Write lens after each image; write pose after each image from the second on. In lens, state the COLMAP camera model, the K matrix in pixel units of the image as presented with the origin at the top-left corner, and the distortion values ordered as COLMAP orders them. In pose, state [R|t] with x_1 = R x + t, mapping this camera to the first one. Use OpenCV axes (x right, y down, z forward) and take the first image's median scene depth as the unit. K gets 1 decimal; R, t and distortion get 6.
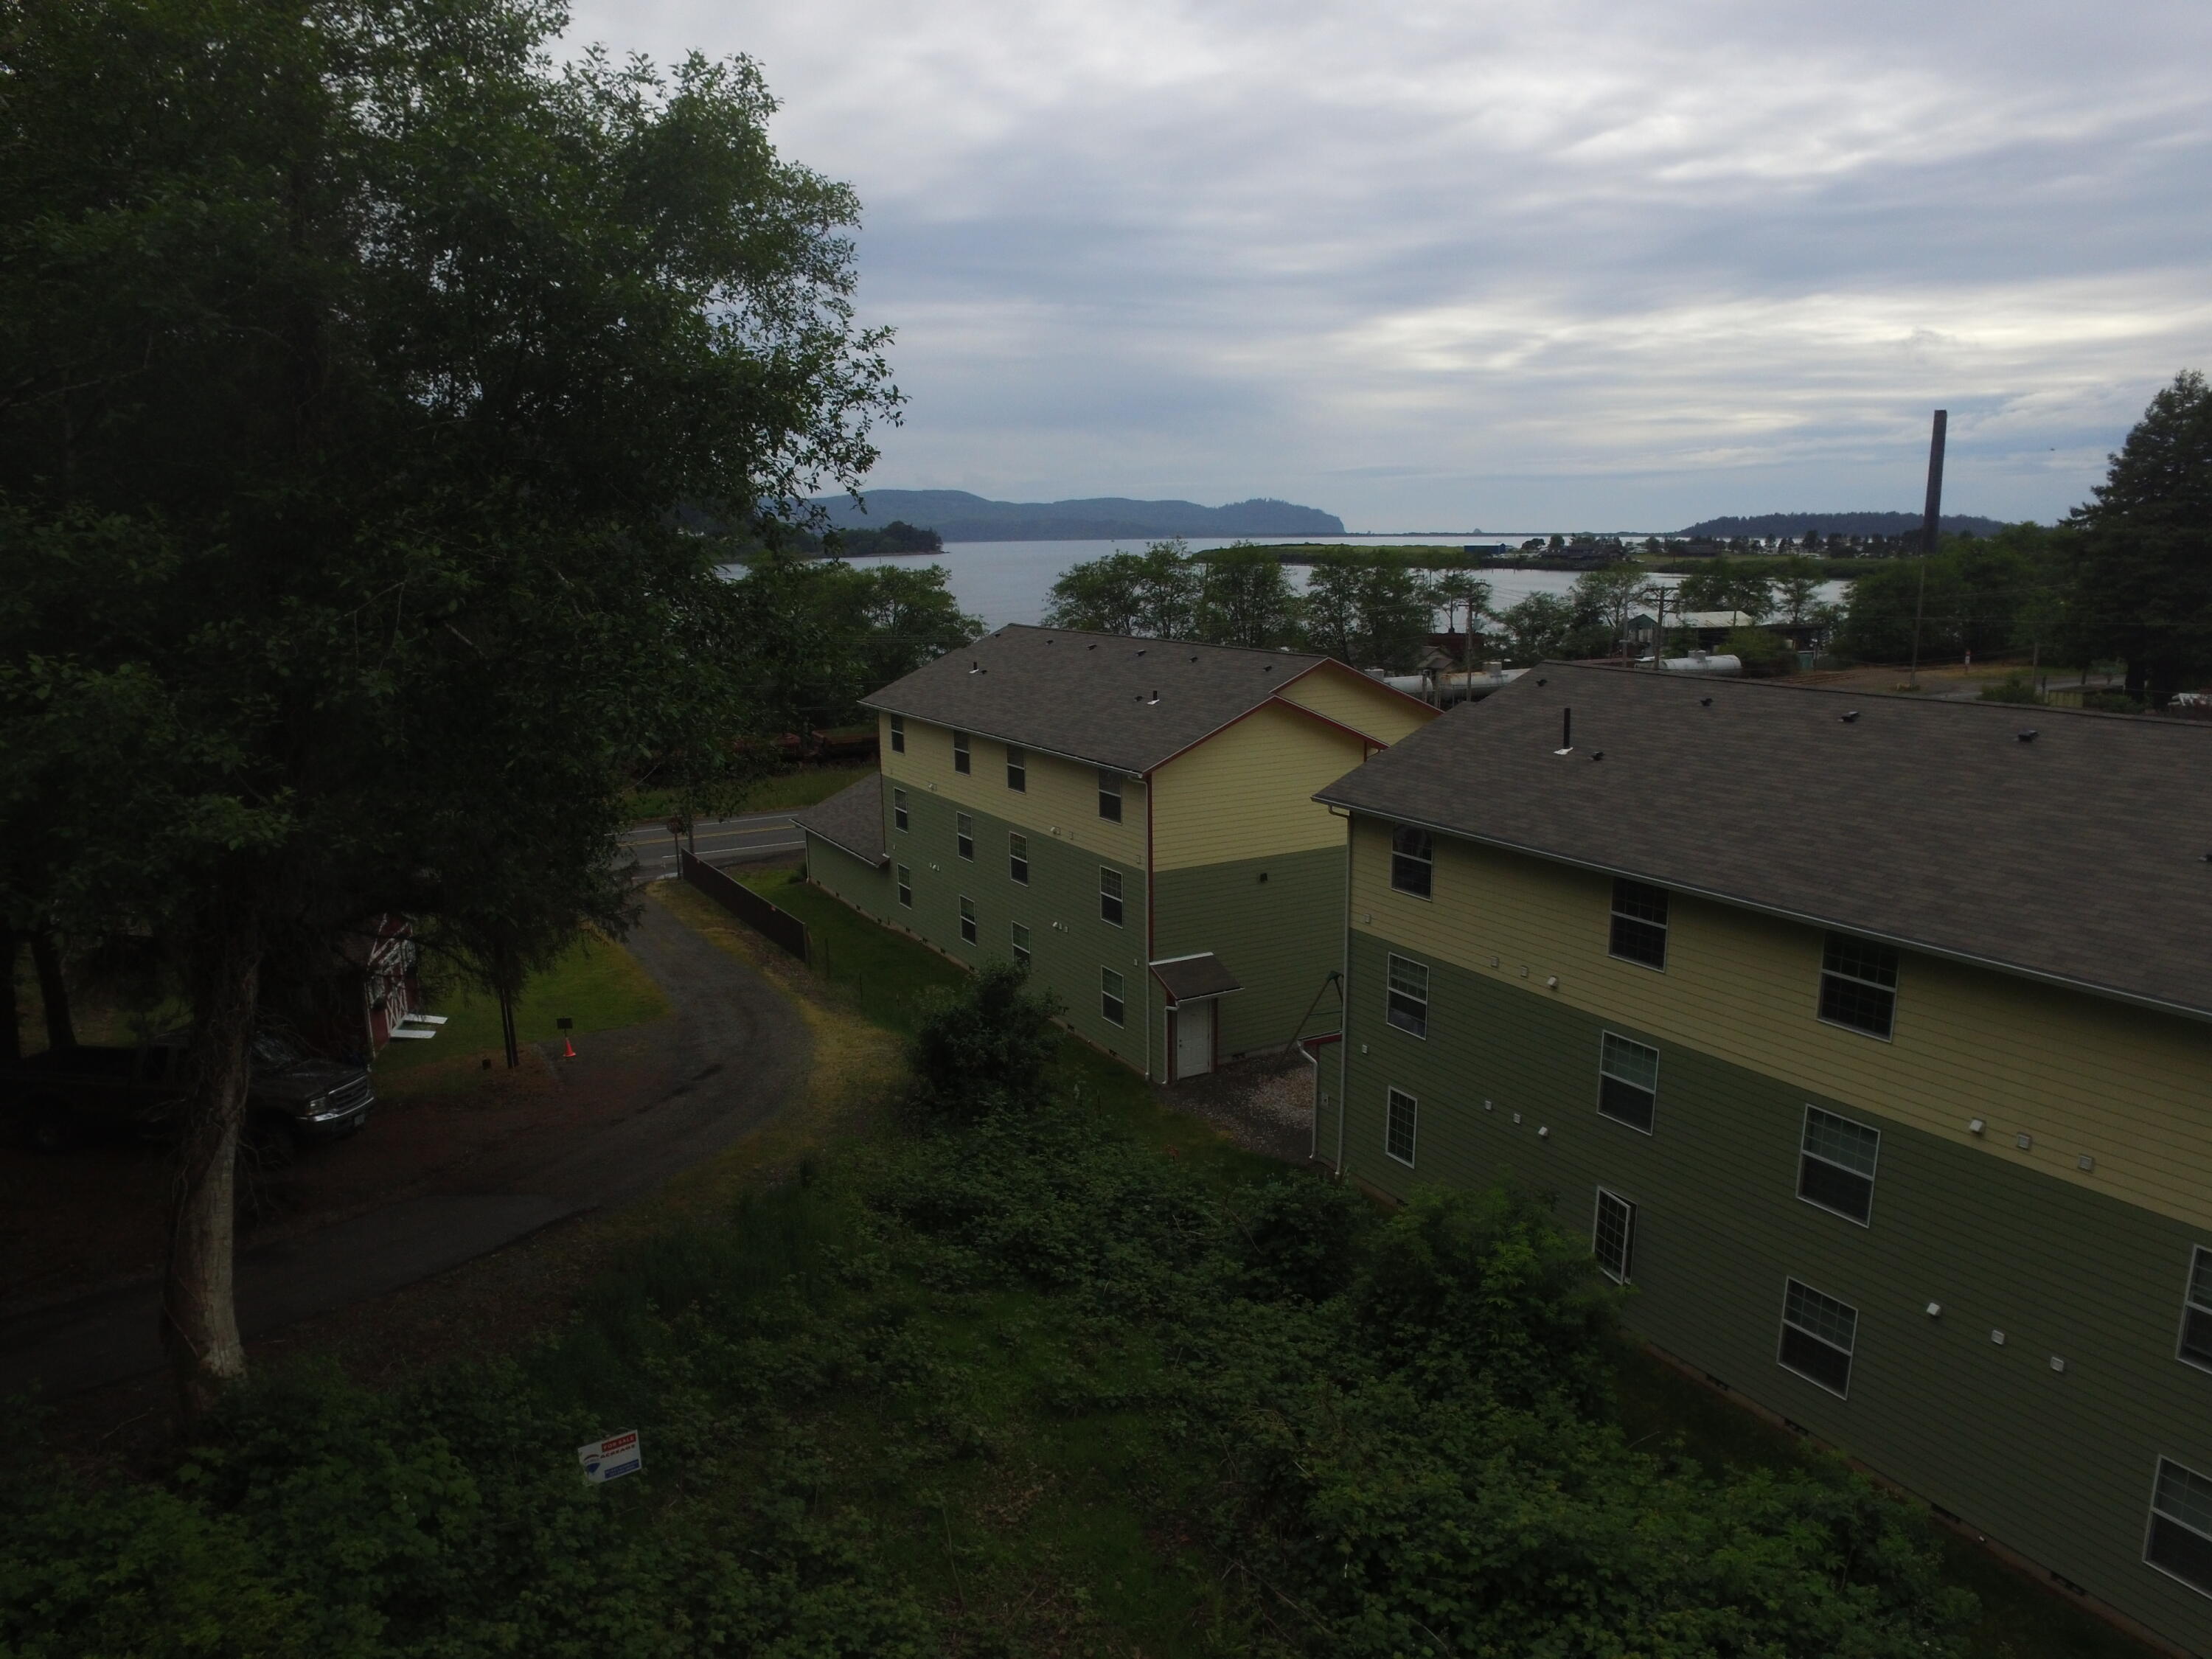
lens RADIAL K [[1481.3, 0, 1103.9], [0, 1481.3, 864.9], [0, 0, 1]] dist [-0.128448, 0.091967]
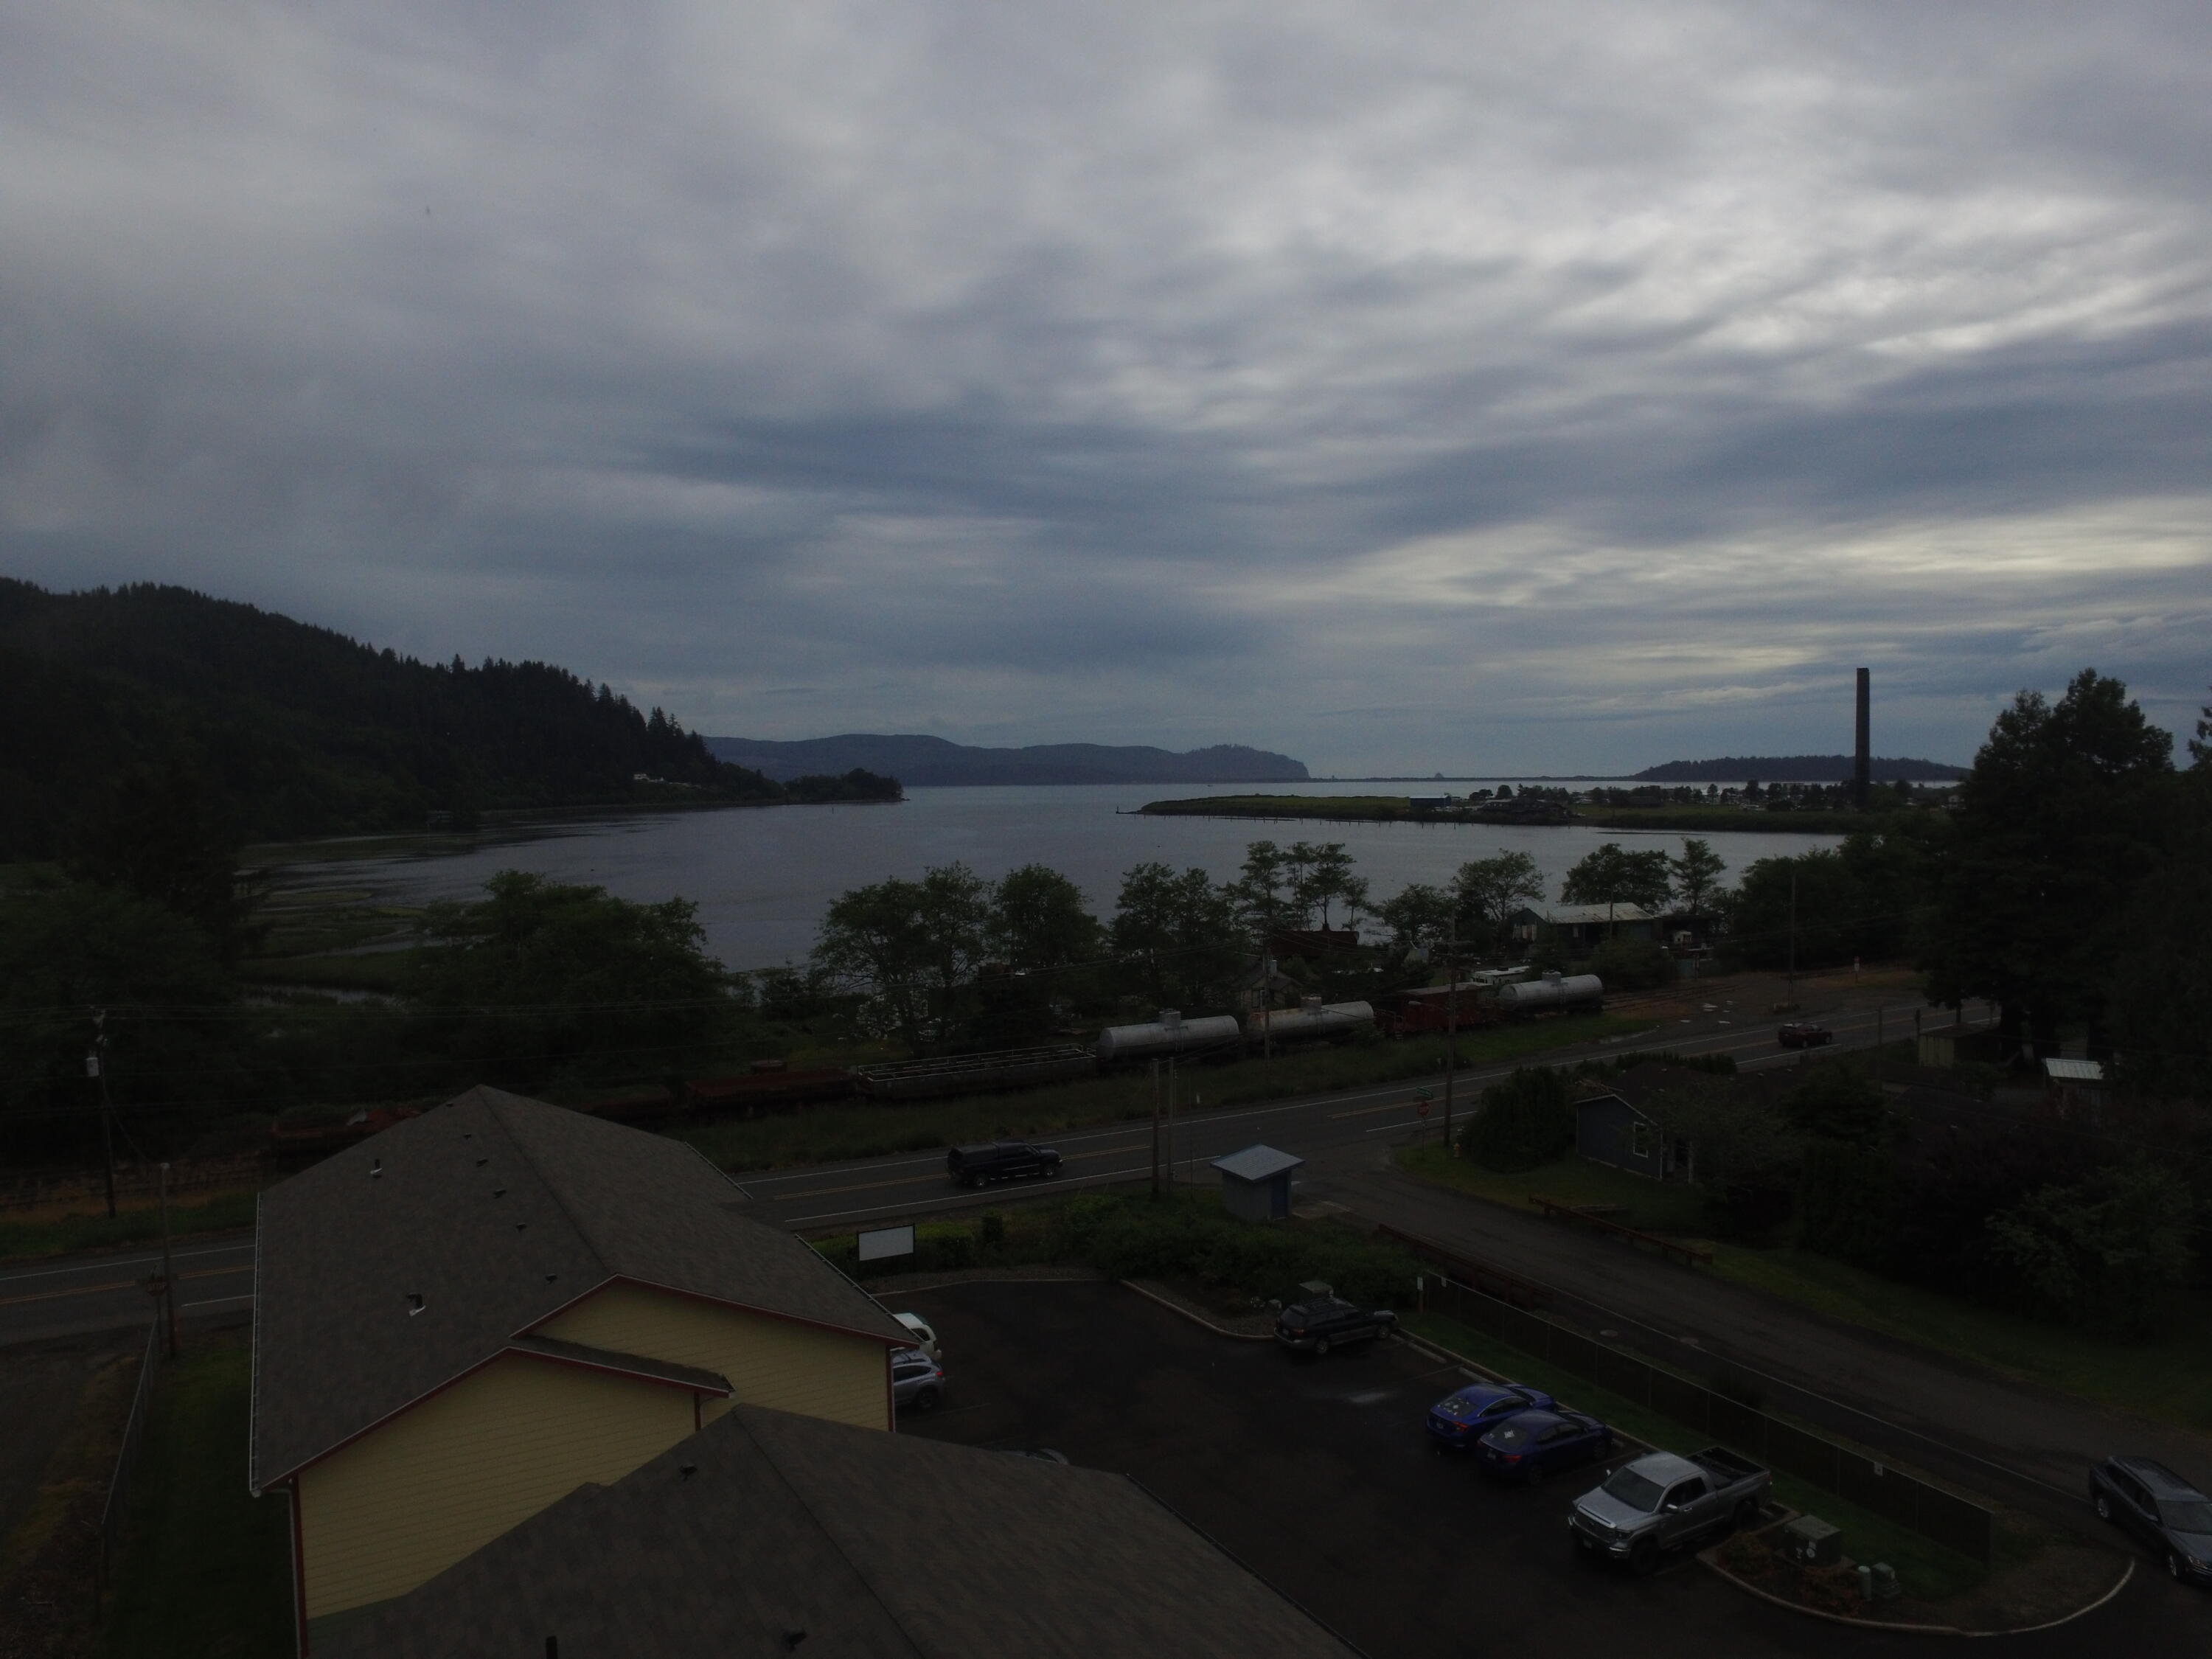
lens RADIAL K [[1481.3, 0, 1104.4], [0, 1481.3, 845.7], [0, 0, 1]] dist [-0.128448, 0.091967]
pose [[0.999792, 0.003661, 0.020079, 0.073585], [-0.000109, 0.984725, -0.174117, -0.044433], [-0.020410, 0.174078, 0.984520, 0.058402]]
